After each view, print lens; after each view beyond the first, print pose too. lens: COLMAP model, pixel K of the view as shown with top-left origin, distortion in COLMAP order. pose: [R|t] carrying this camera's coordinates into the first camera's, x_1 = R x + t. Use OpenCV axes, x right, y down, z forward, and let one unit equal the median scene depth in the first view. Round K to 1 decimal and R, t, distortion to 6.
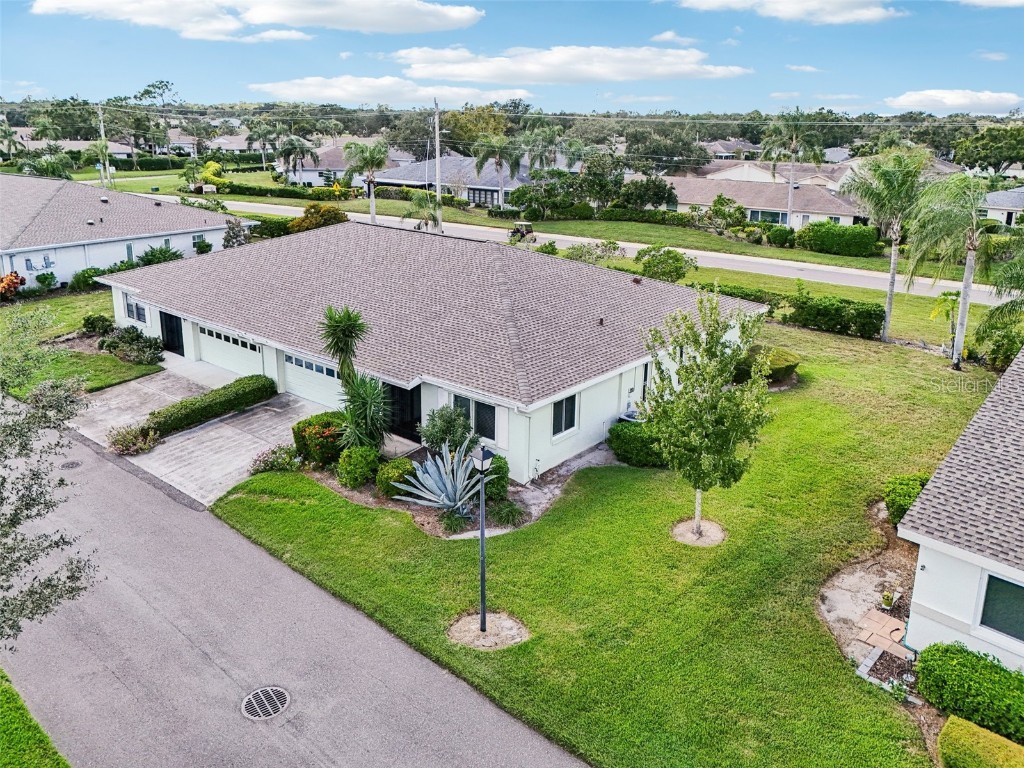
lens RADIAL K [[783.8, 0, 514.2], [0, 783.8, 315.6], [0, 0, 1]] dist [0.038810, -0.000005]
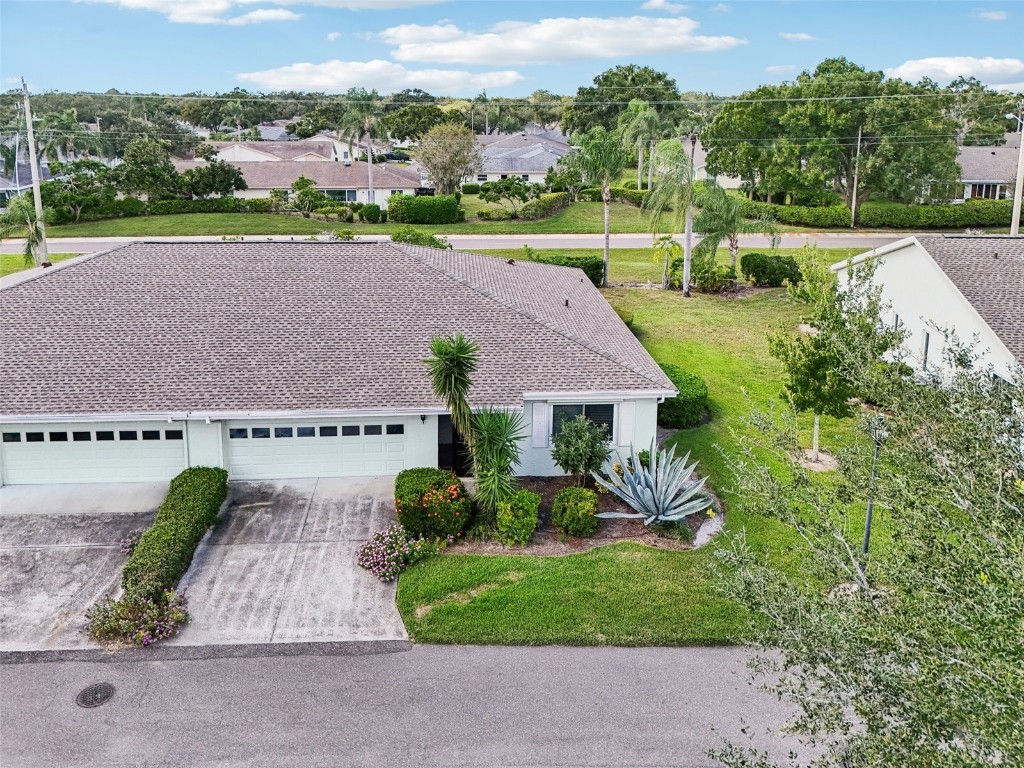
lens RADIAL K [[803.4, 0, 500.3], [0, 803.4, 248.2], [0, 0, 1]] dist [0.038694, -0.003799]
pose [[0.742427, -0.128558, 0.657476, -0.649742], [0.167152, 0.985923, 0.004031, -0.086336], [-0.648739, 0.106905, 0.753464, 0.289736]]
